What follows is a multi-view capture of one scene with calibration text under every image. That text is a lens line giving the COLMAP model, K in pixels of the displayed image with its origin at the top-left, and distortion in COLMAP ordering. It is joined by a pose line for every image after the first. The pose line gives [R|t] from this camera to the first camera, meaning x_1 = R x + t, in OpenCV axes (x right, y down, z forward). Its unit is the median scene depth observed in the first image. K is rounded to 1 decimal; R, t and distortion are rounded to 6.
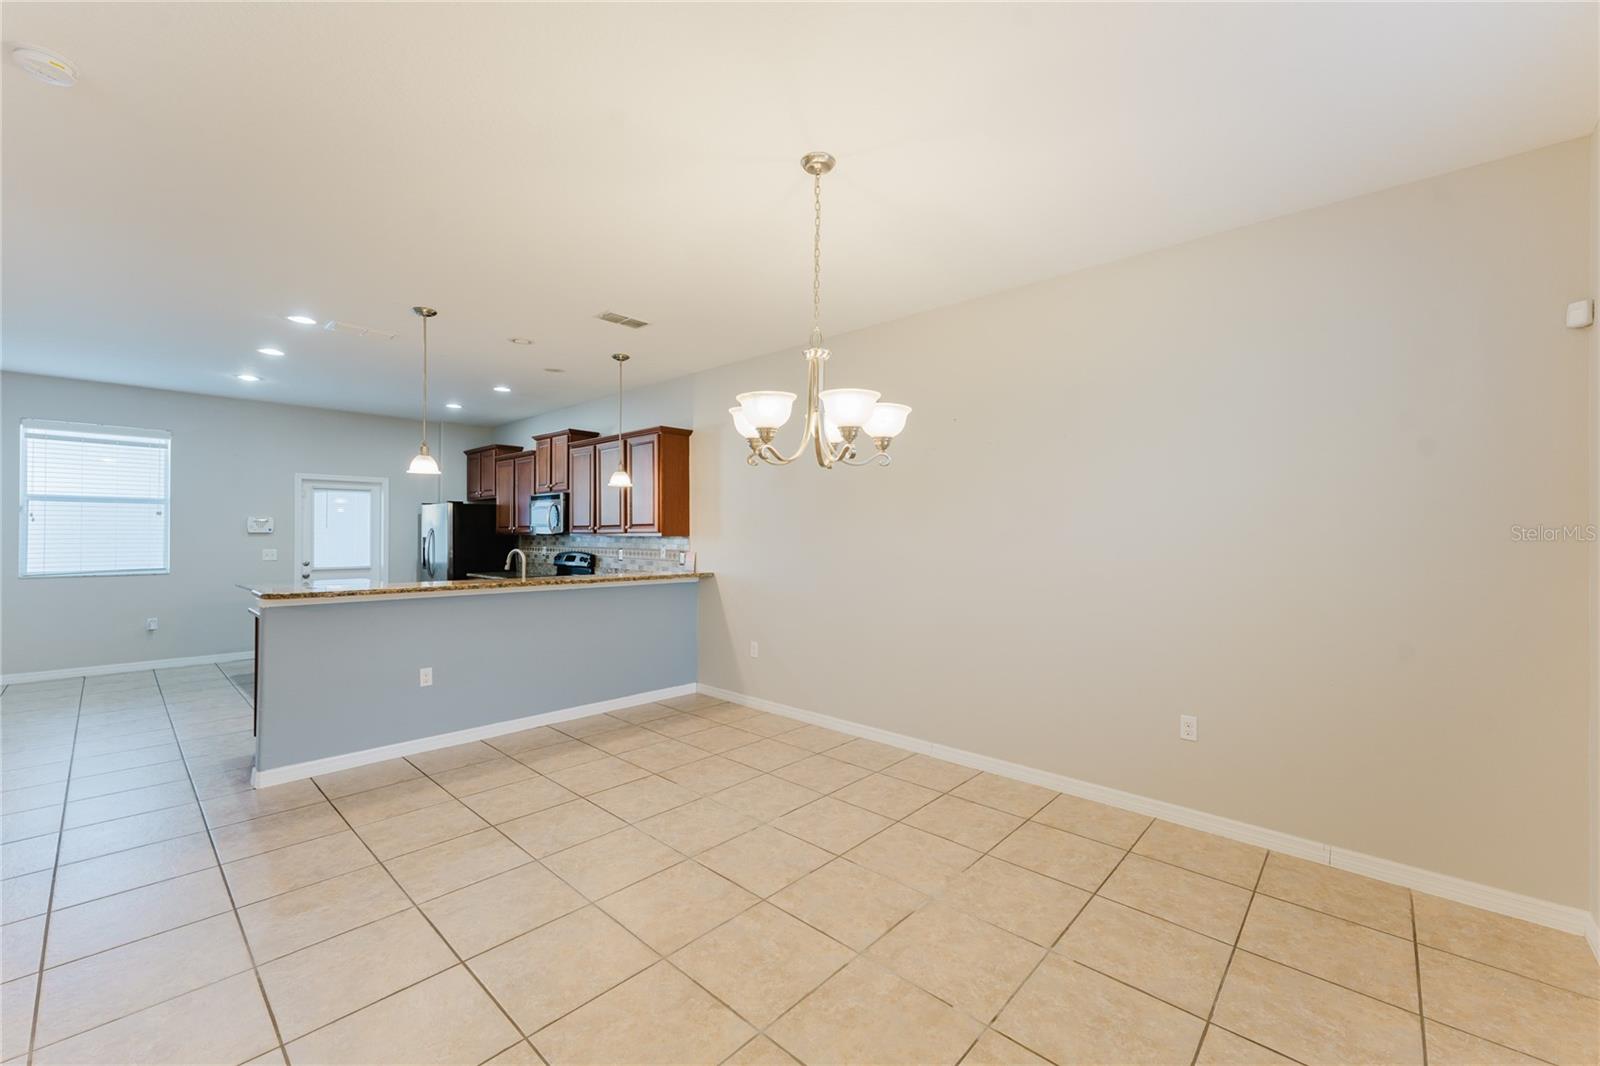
lens RADIAL K [[636.0, 0, 802.2], [0, 636.0, 532.6], [0, 0, 1]] dist [0.000129, 0.000314]
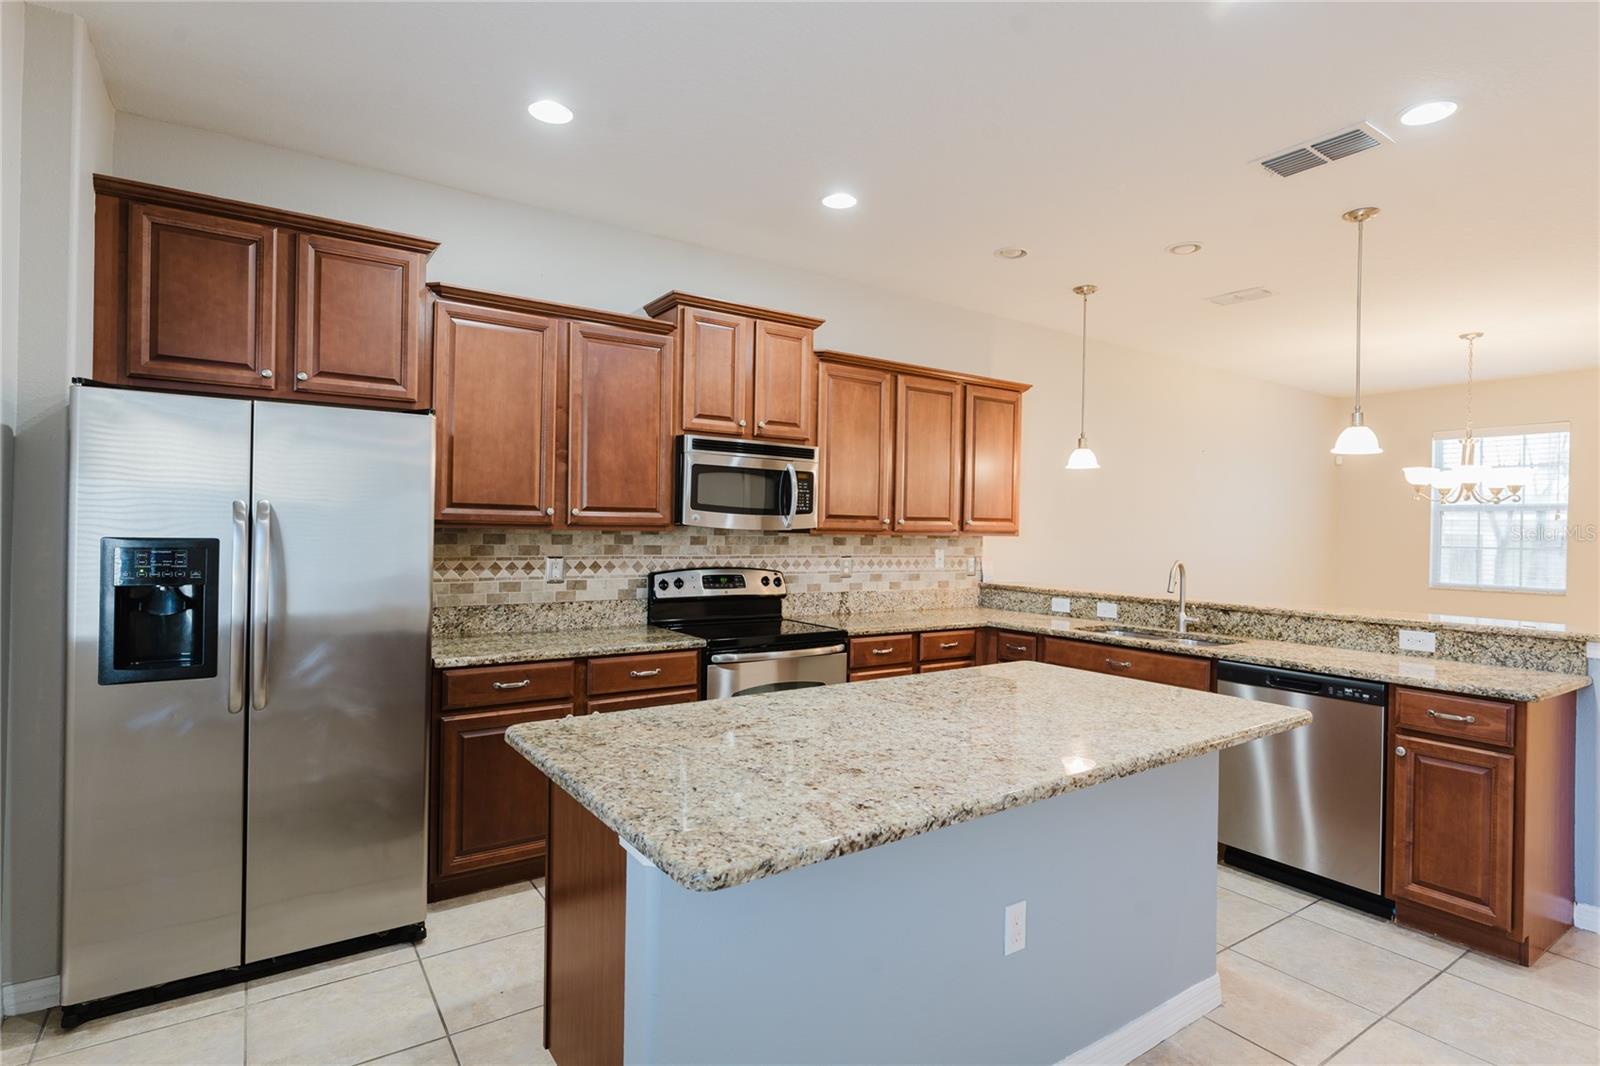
lens RADIAL K [[807.8, 0, 801.6], [0, 807.8, 530.1], [0, 0, 1]] dist [-0.000231, -0.003004]
pose [[0.230248, -0.002235, 0.973129, -1.196018], [-0.020102, 0.999773, 0.007053, -0.003049], [-0.972924, -0.021186, 0.230151, 1.046797]]
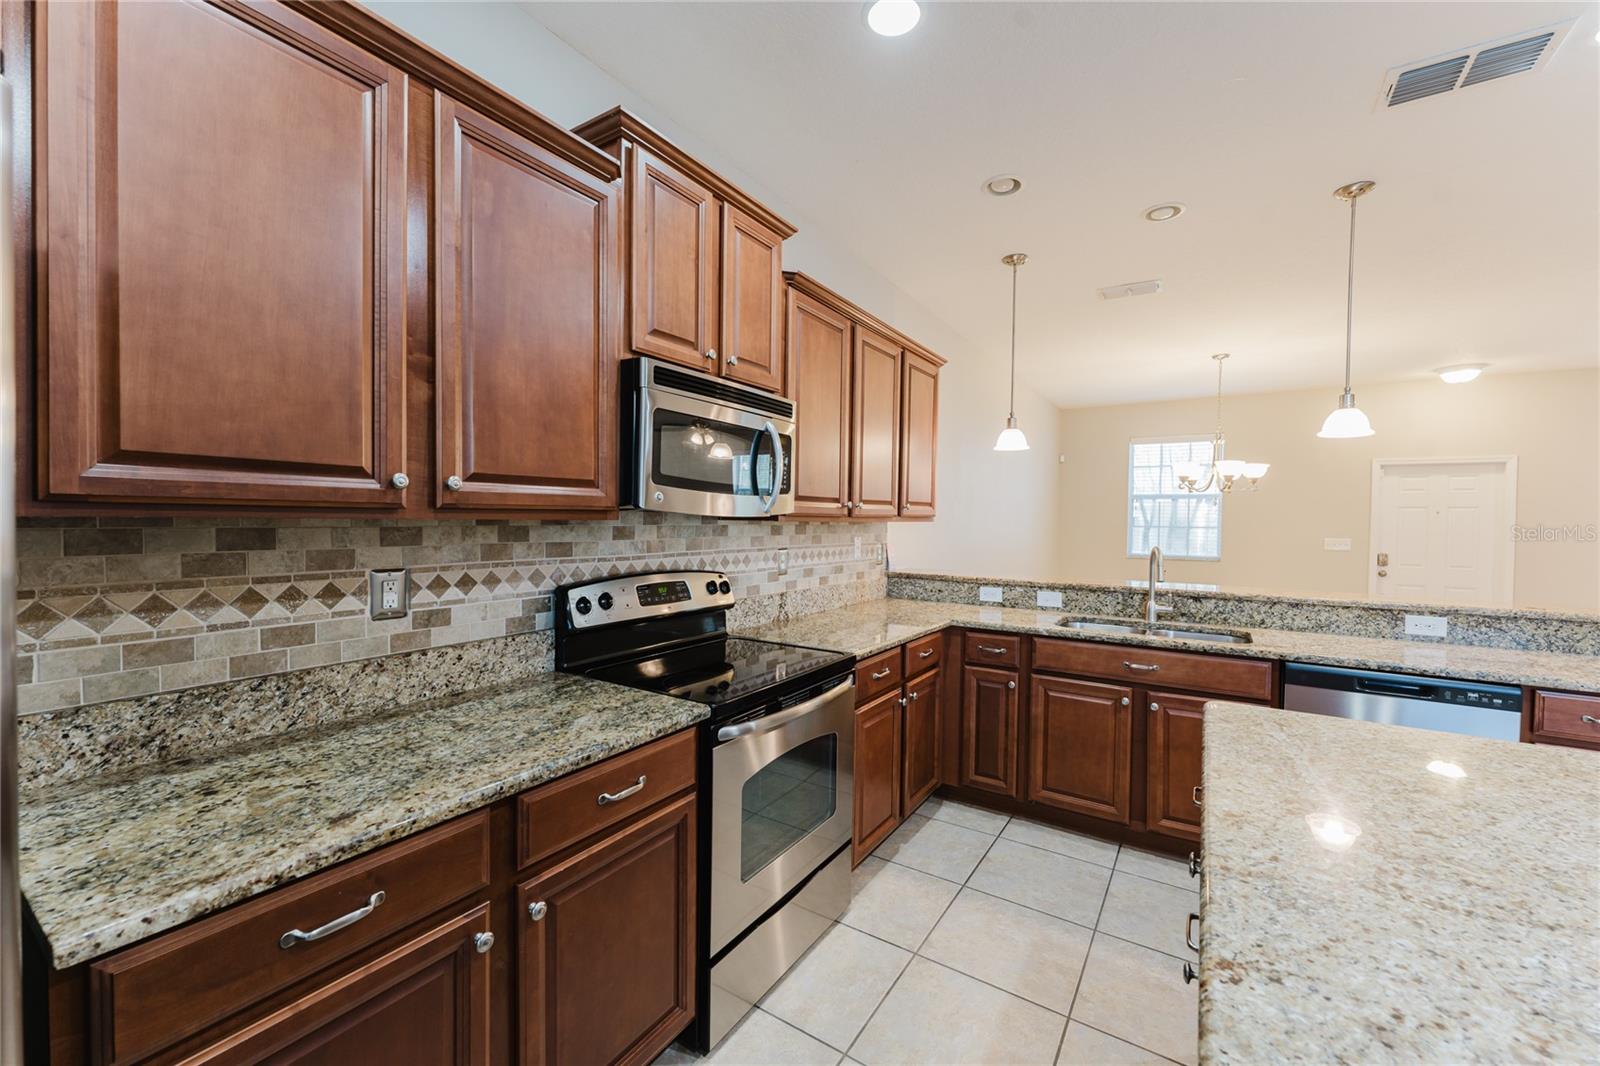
lens RADIAL K [[636.0, 0, 801.1], [0, 636.0, 531.6], [0, 0, 1]] dist [0.000129, 0.000314]
pose [[-0.161490, -0.028747, 0.986456, -0.886887], [-0.017440, 0.999503, 0.026272, 0.000858], [-0.986720, -0.012961, -0.161911, 1.272290]]
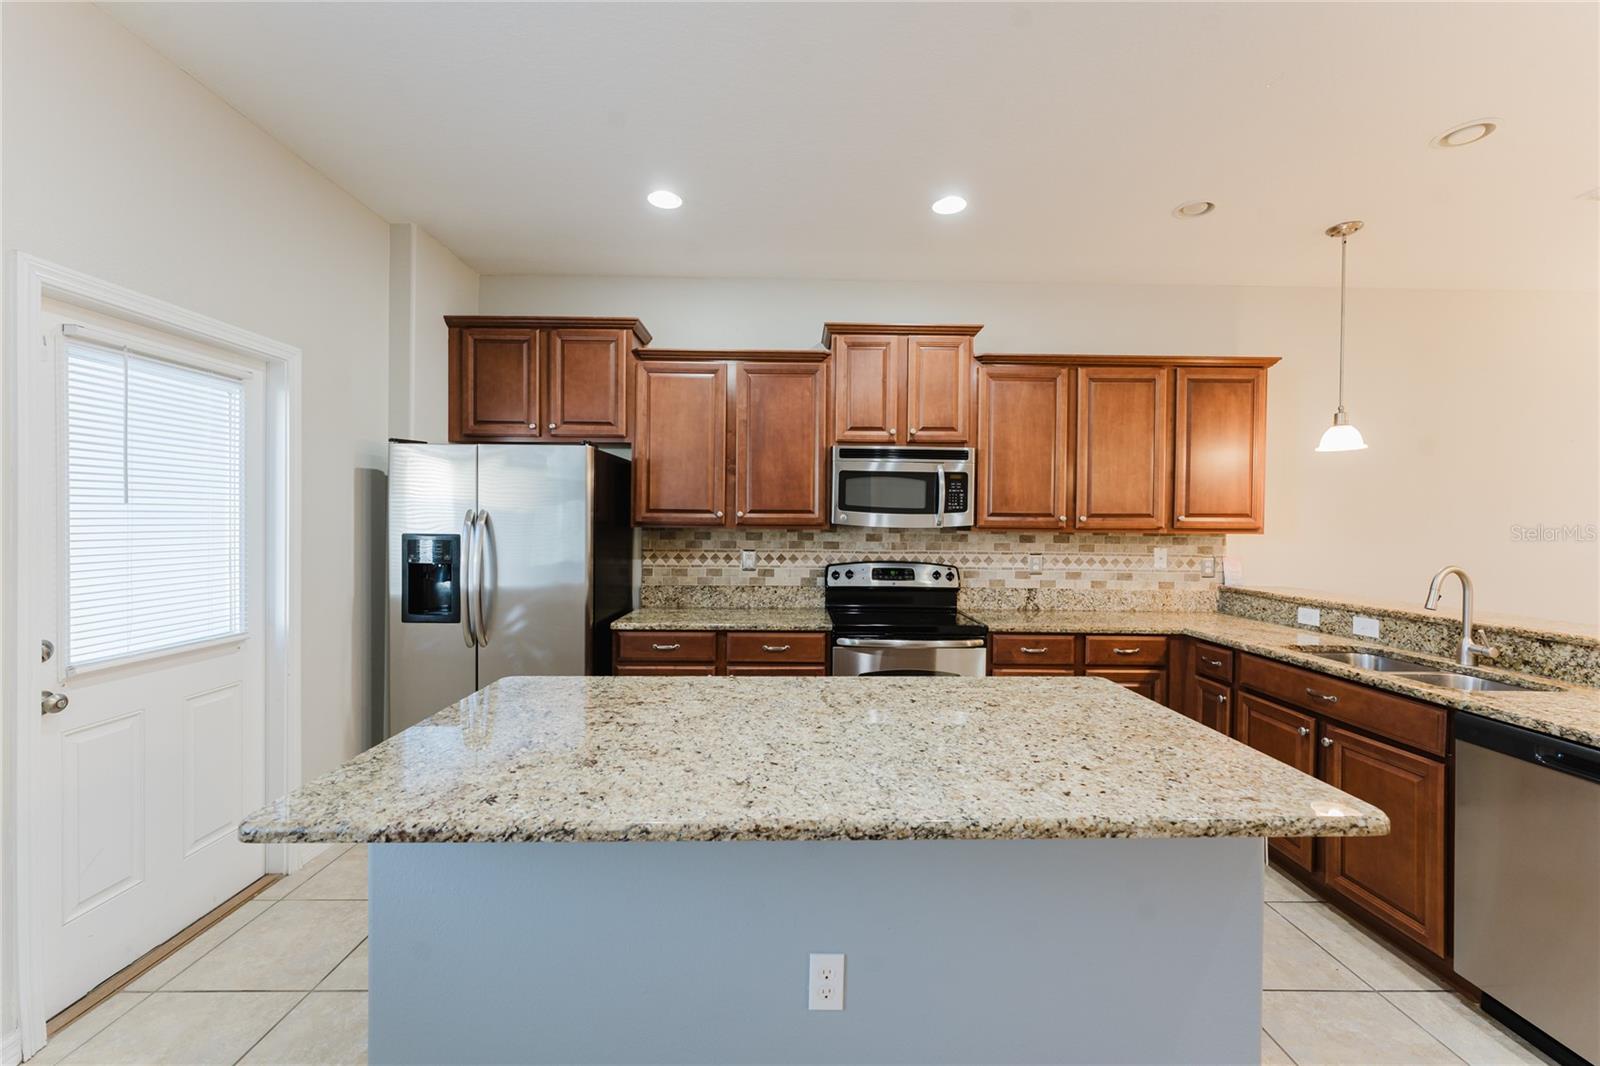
lens RADIAL K [[636.0, 0, 800.9], [0, 636.0, 531.4], [0, 0, 1]] dist [0.000129, 0.000314]
pose [[0.729600, -0.004156, 0.683861, -1.003478], [-0.009363, 0.999827, 0.016065, -0.002901], [-0.683810, -0.018124, 0.729435, 0.868567]]
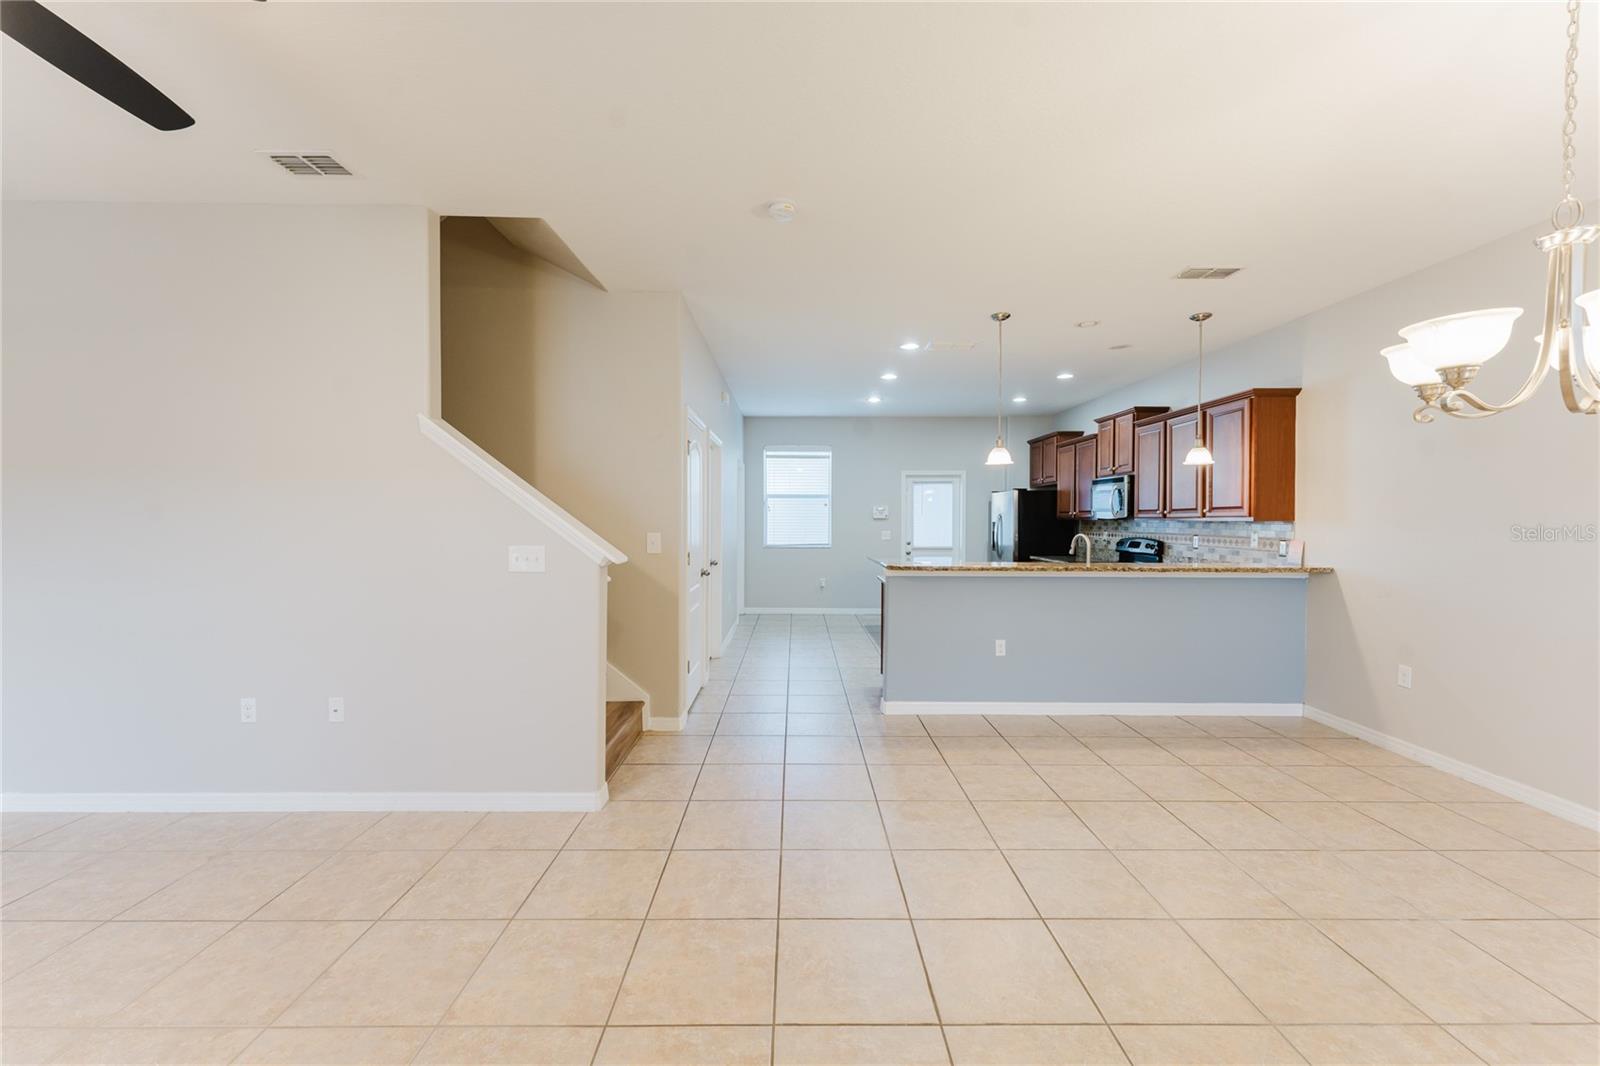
lens RADIAL K [[636.0, 0, 800.6], [0, 636.0, 532.3], [0, 0, 1]] dist [0.000129, 0.000314]
pose [[0.680380, 0.013635, -0.732733, -0.013559], [0.003186, 0.999762, 0.021562, 0.000448], [0.732853, -0.017005, 0.680175, -0.005374]]
